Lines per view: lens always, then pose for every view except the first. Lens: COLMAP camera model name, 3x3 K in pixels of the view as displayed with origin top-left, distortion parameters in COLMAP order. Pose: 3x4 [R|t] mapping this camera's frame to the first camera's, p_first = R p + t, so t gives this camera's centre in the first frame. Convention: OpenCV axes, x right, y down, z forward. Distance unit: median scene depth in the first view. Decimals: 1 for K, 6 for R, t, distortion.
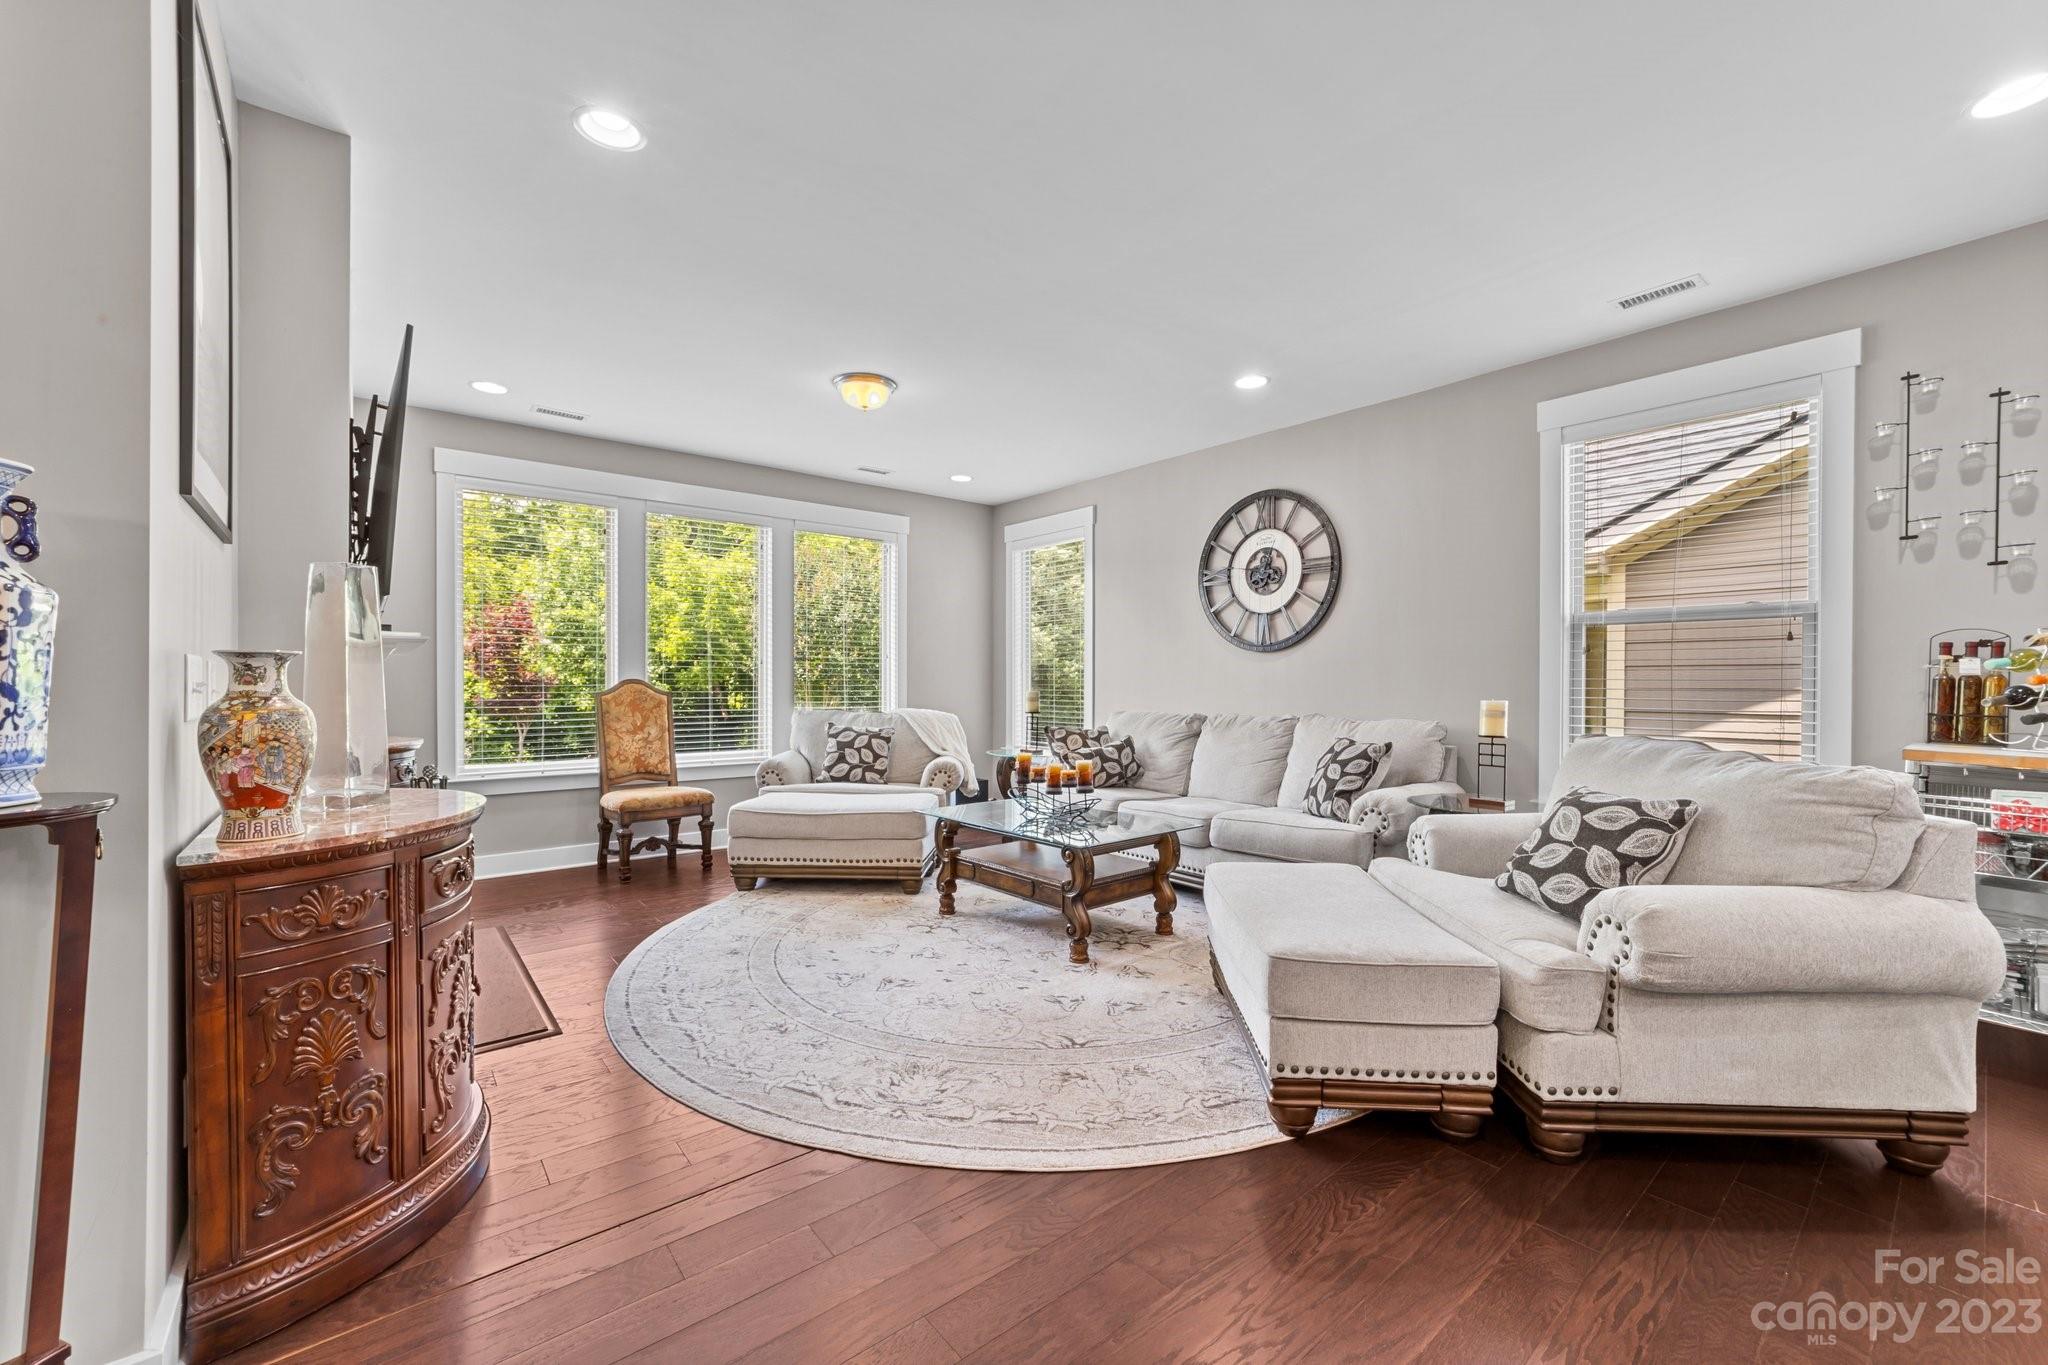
lens RADIAL K [[809.0, 0, 1026.8], [0, 809.0, 690.5], [0, 0, 1]] dist [-0.021306, 0.009029]
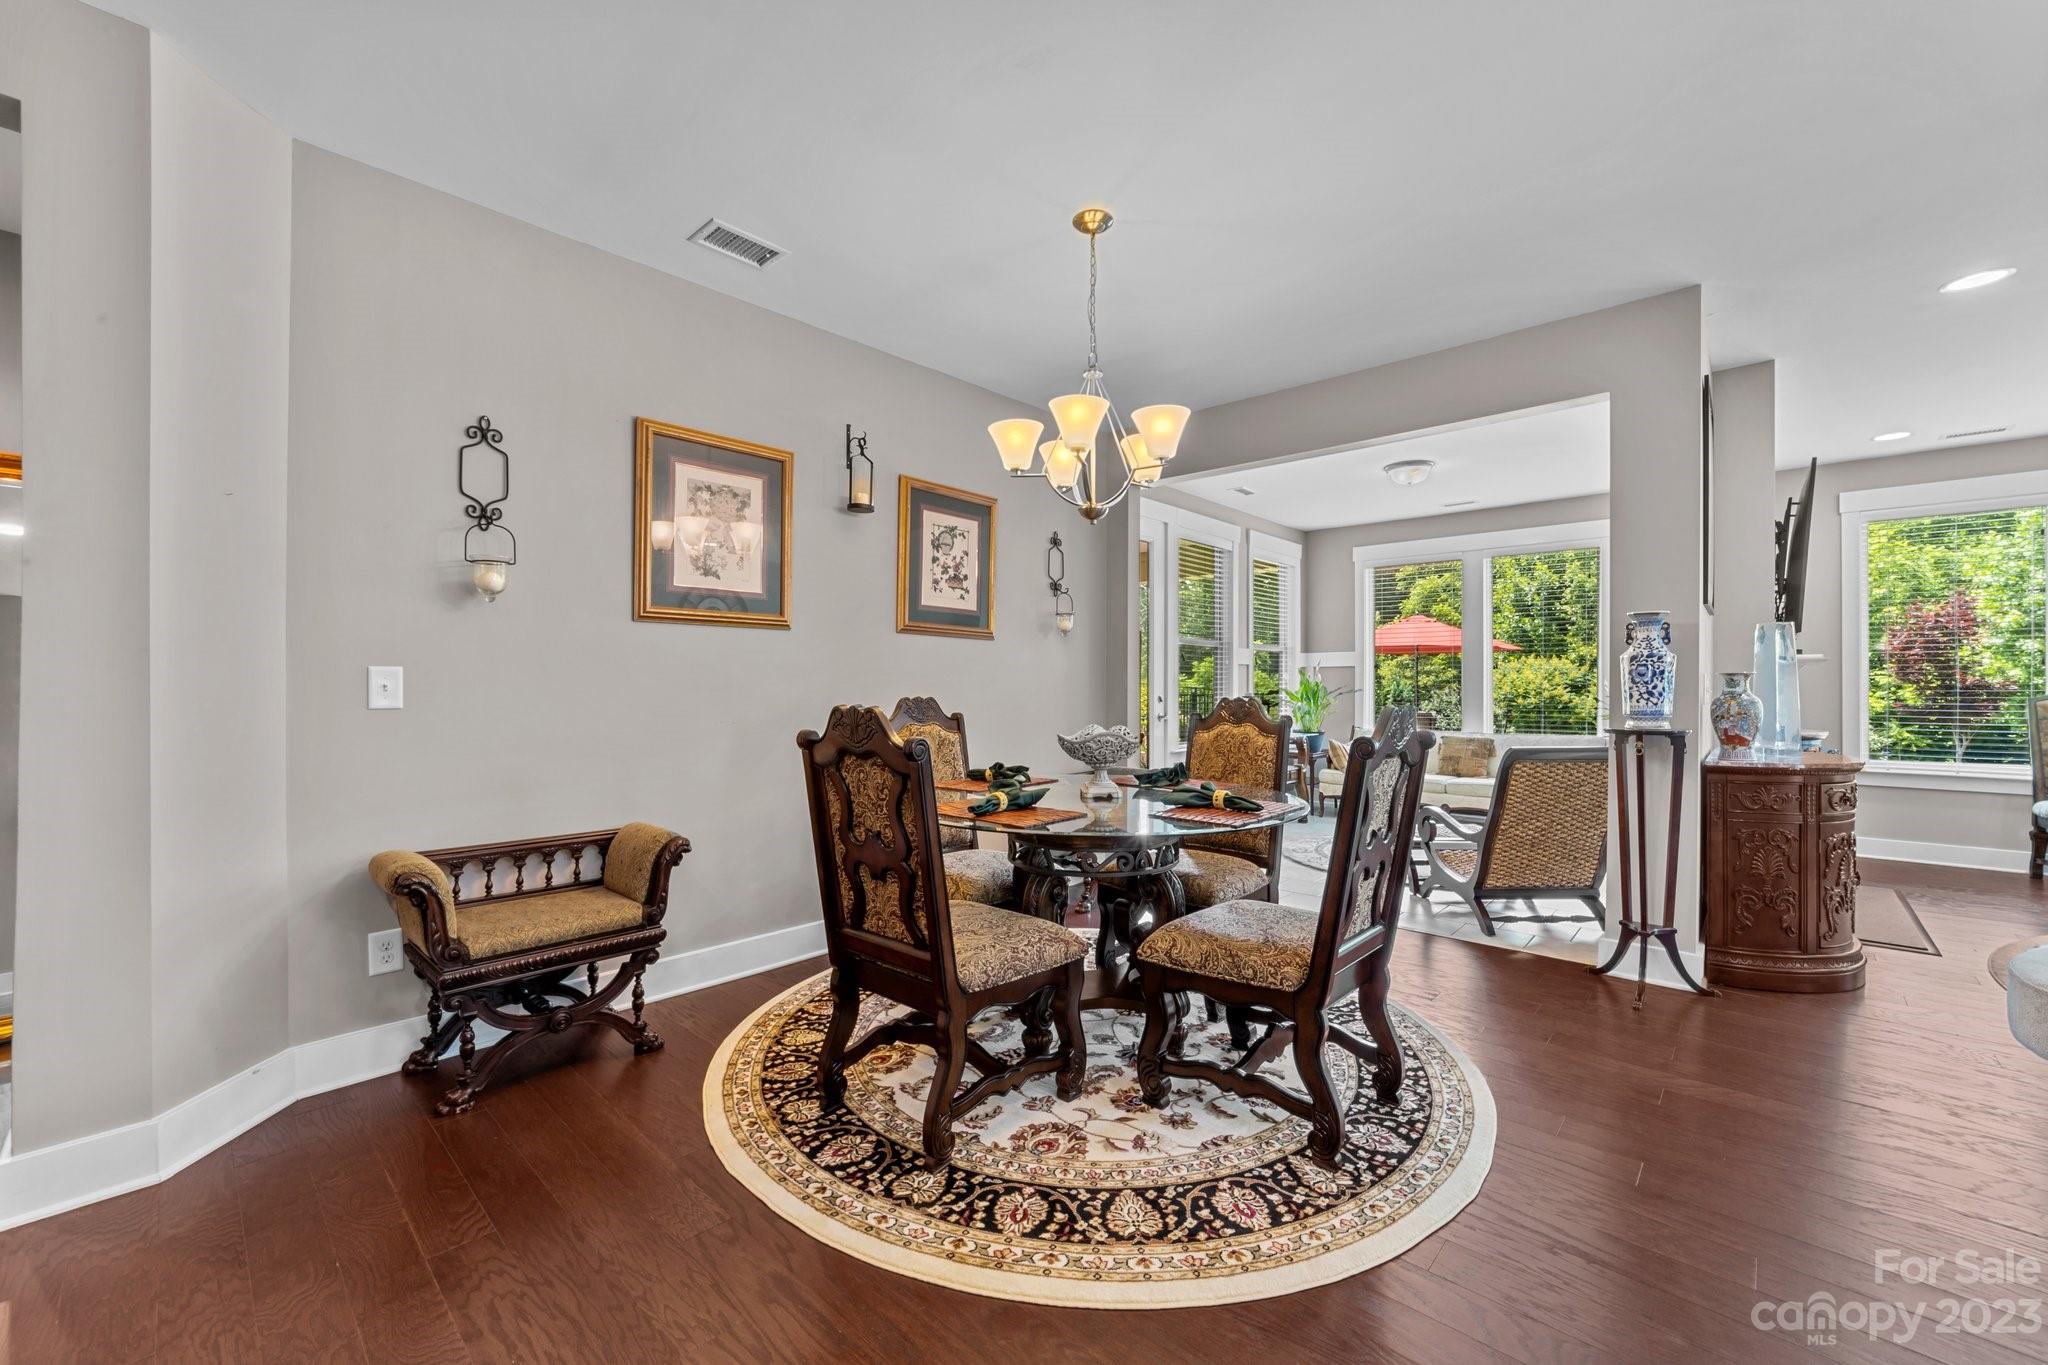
lens RADIAL K [[819.8, 0, 1024.0], [0, 819.8, 682.5], [0, 0, 1]] dist [-0.035530, 0.011706]
pose [[0.130209, -0.003883, -0.991479, 0.354024], [-0.012042, 0.999912, -0.005498, 0.004892], [0.991413, 0.012656, 0.130150, -0.450452]]
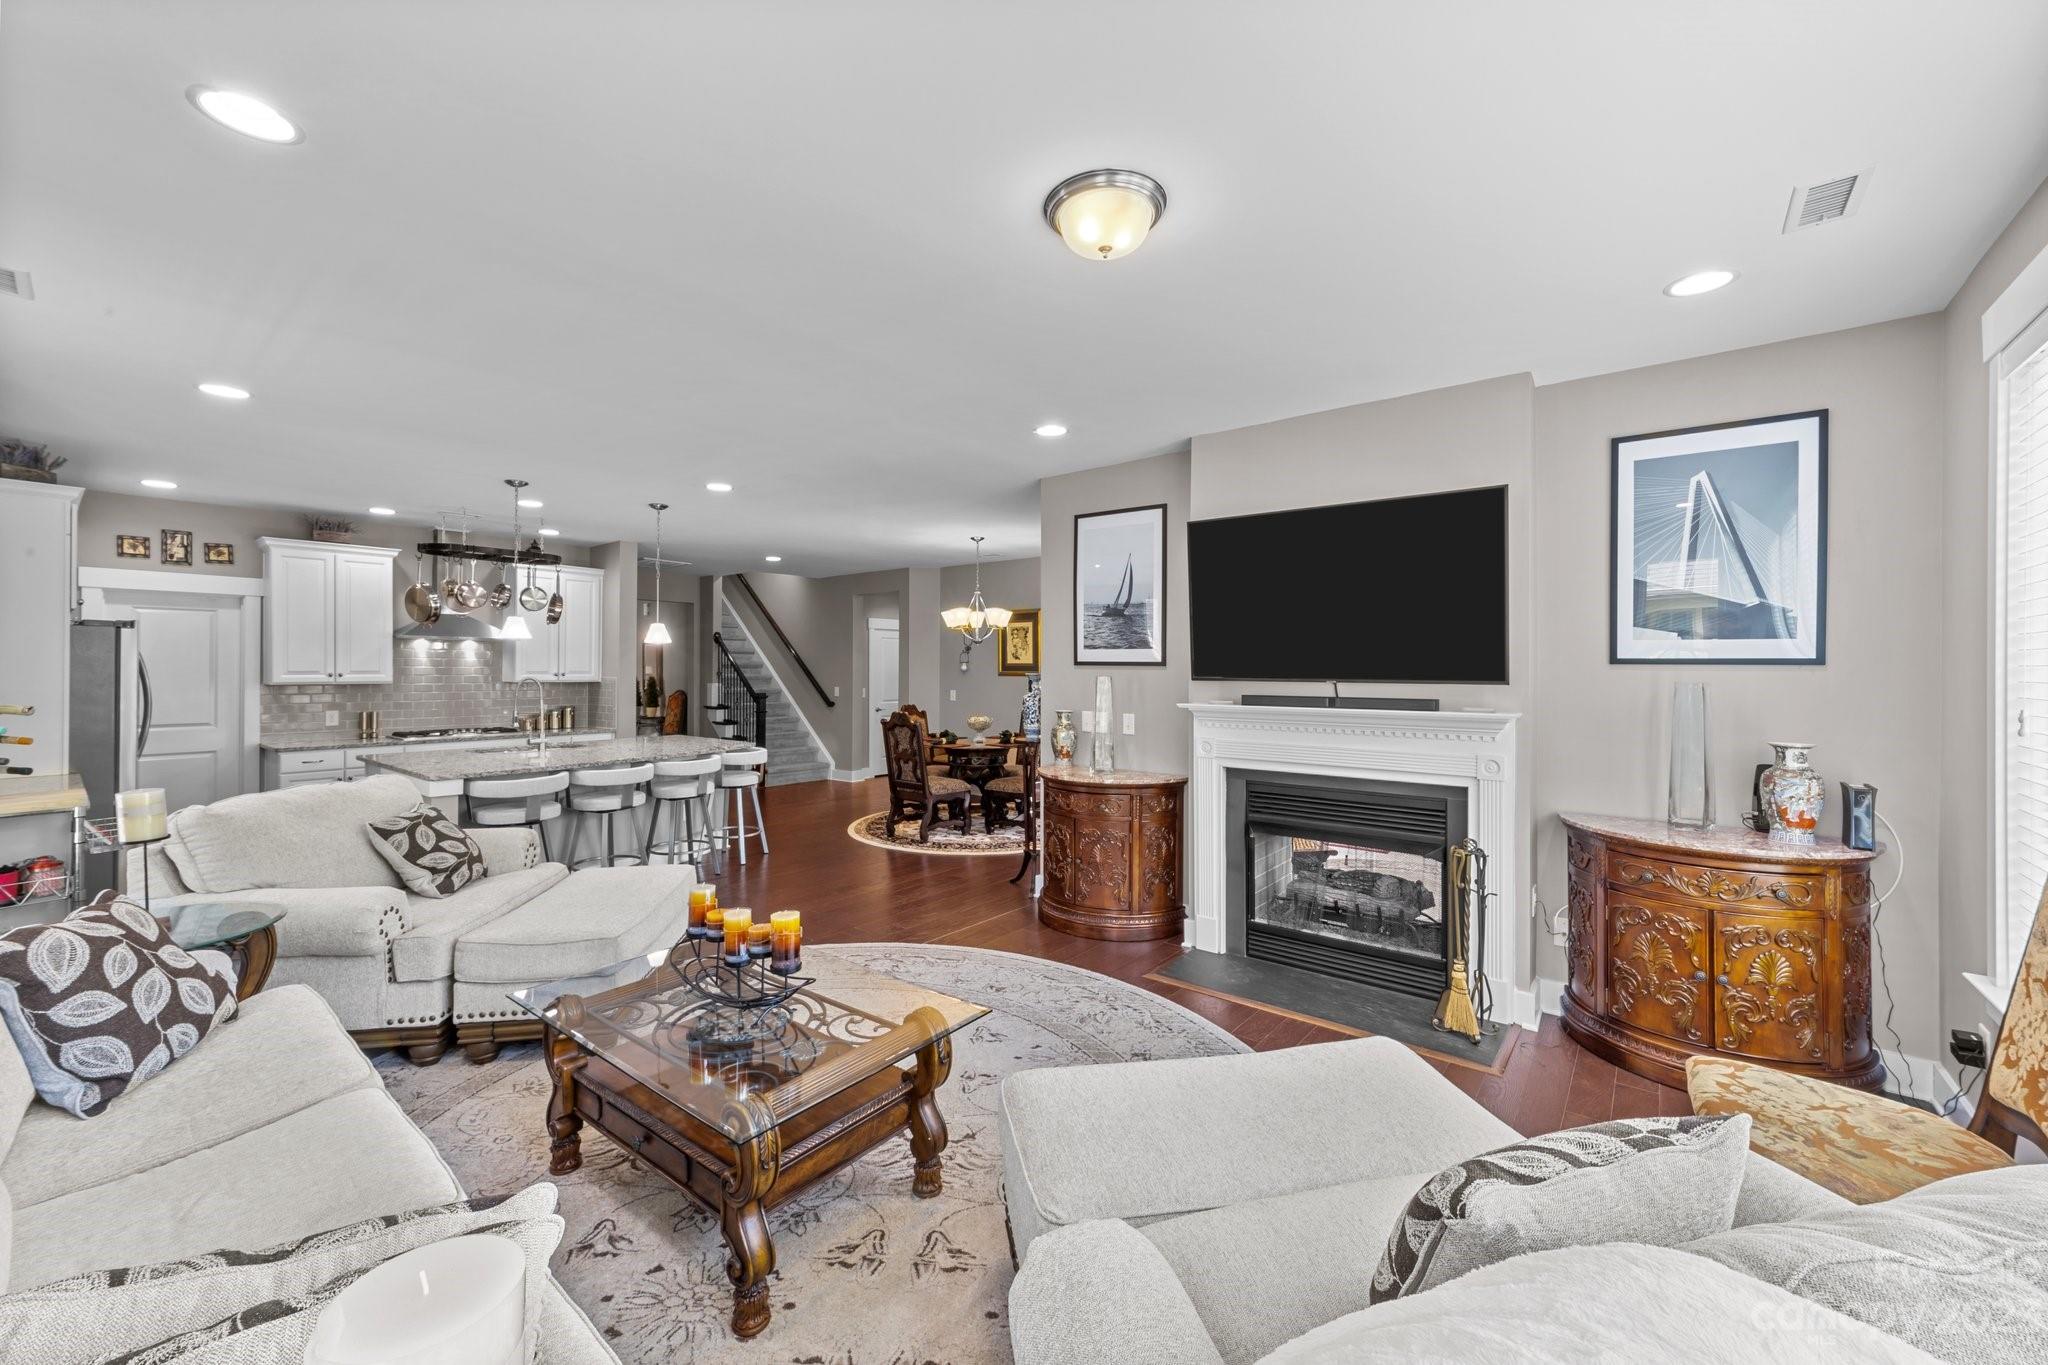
lens RADIAL K [[805.9, 0, 1019.6], [0, 805.9, 676.7], [0, 0, 1]] dist [-0.000736, 0.000043]
pose [[-0.981691, -0.002384, -0.190467, -0.057814], [-0.006270, 0.999784, 0.019801, -0.099131], [0.190378, 0.020633, -0.981494, 1.648980]]
